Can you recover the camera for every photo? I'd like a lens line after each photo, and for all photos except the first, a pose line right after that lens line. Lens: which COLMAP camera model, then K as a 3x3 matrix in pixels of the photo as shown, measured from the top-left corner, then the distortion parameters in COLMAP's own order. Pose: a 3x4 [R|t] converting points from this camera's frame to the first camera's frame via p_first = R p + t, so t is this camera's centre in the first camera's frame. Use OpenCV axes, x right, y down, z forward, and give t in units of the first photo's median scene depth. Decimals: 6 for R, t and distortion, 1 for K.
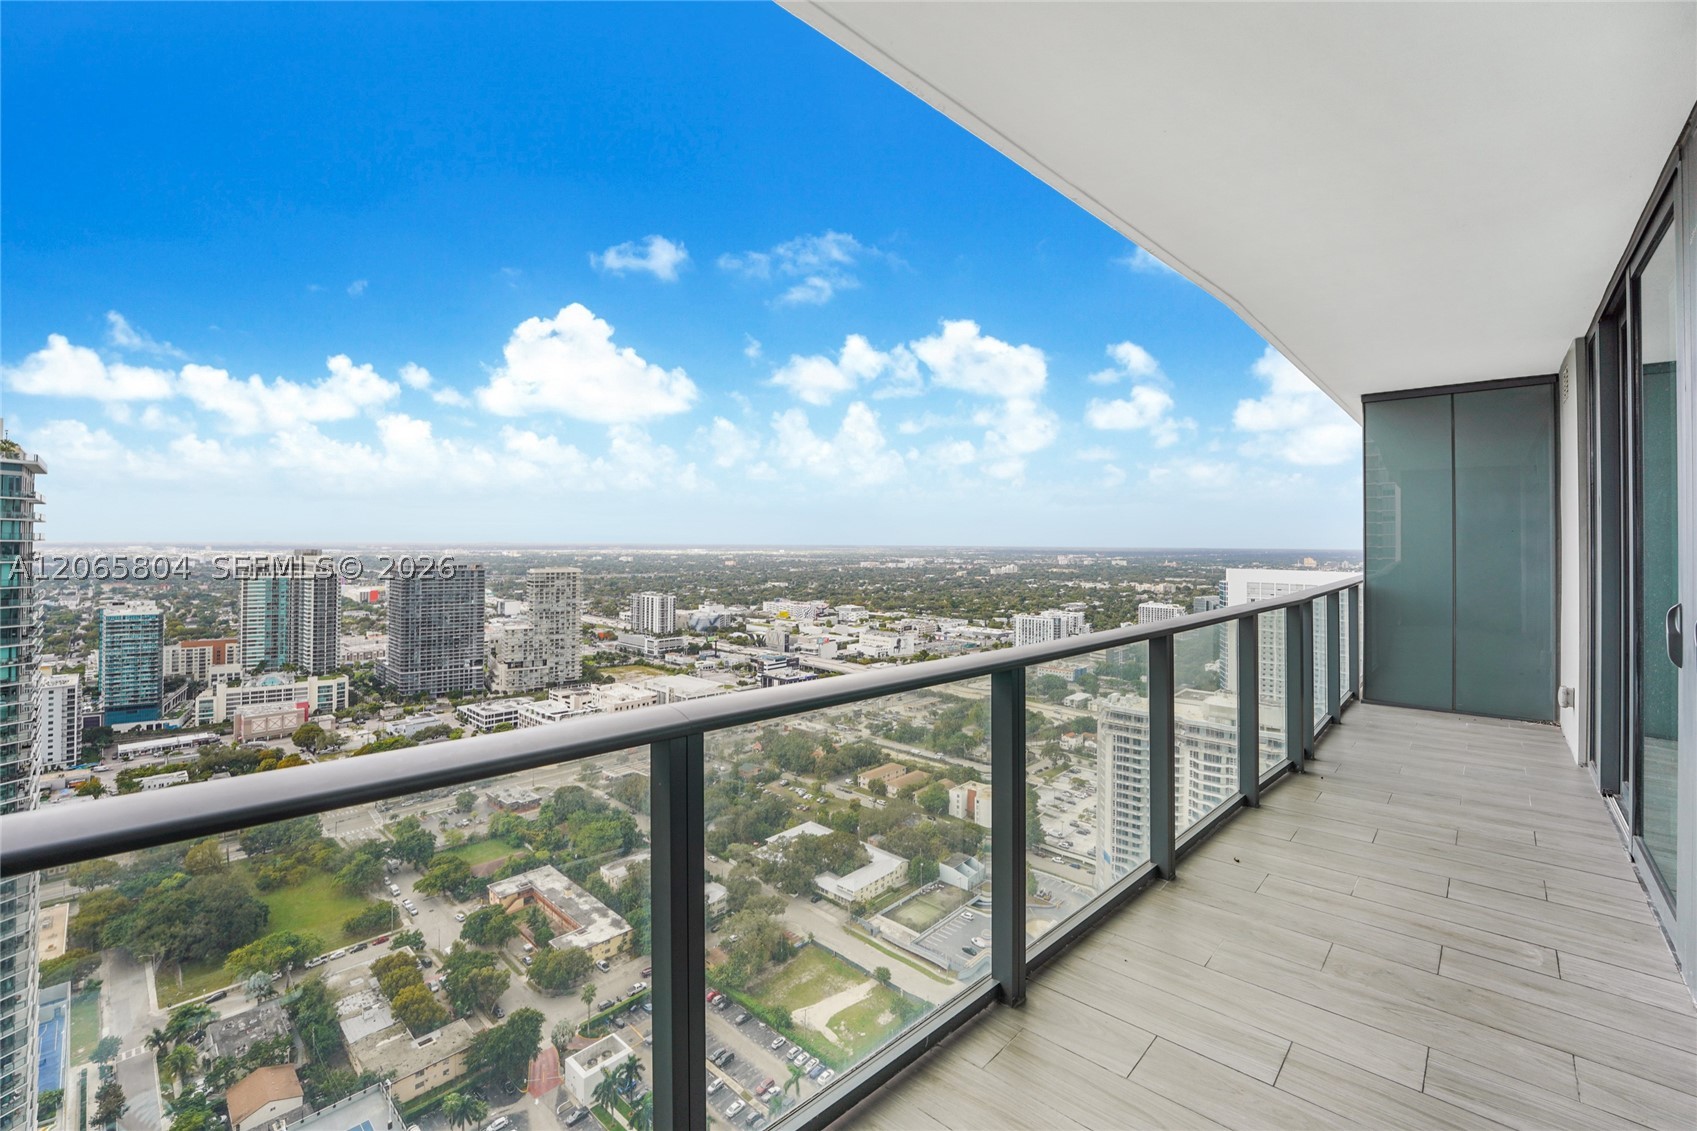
lens RADIAL K [[641.1, 0, 854.3], [0, 641.1, 561.9], [0, 0, 1]] dist [0.000282, -0.000205]
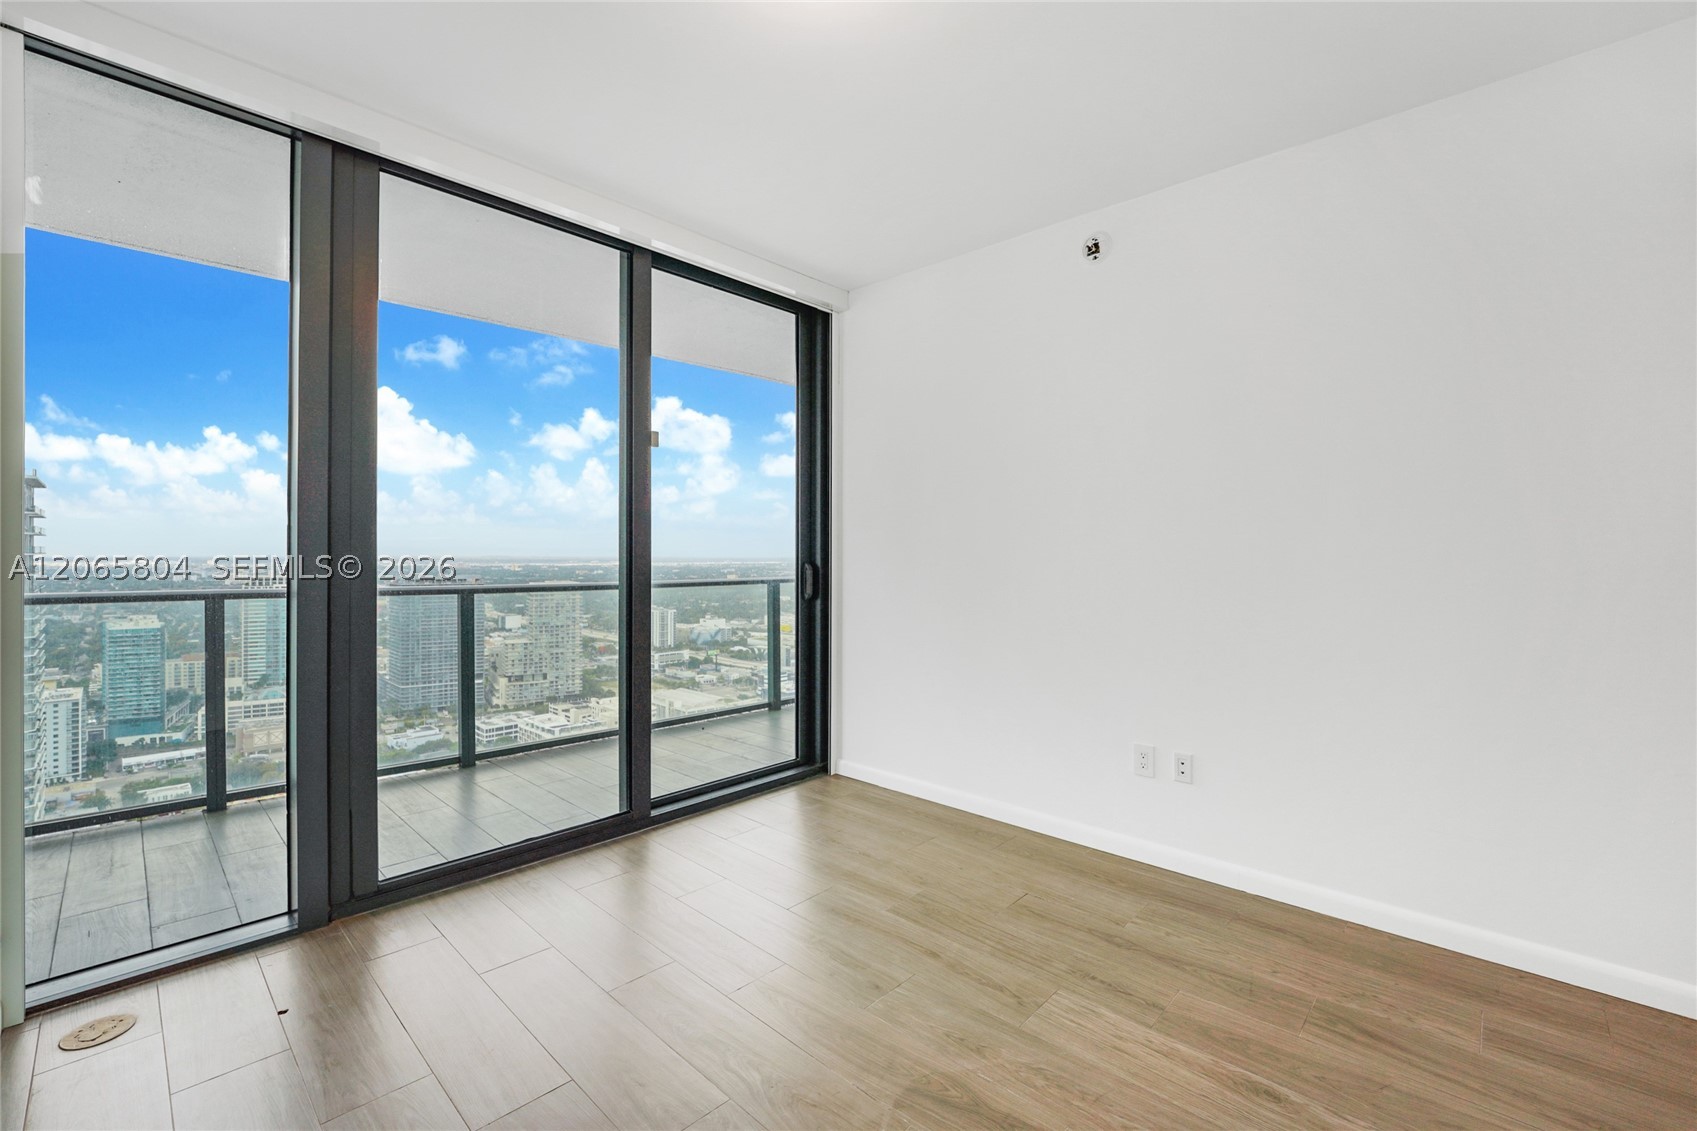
lens RADIAL K [[650.9, 0, 867.3], [0, 650.9, 590.2], [0, 0, 1]] dist [0.001623, 0.000032]
pose [[0.999967, -0.007045, -0.003984, 0.590277], [0.007136, 0.999701, 0.023380, 0.003560], [0.003818, -0.023408, 0.999719, -0.386279]]
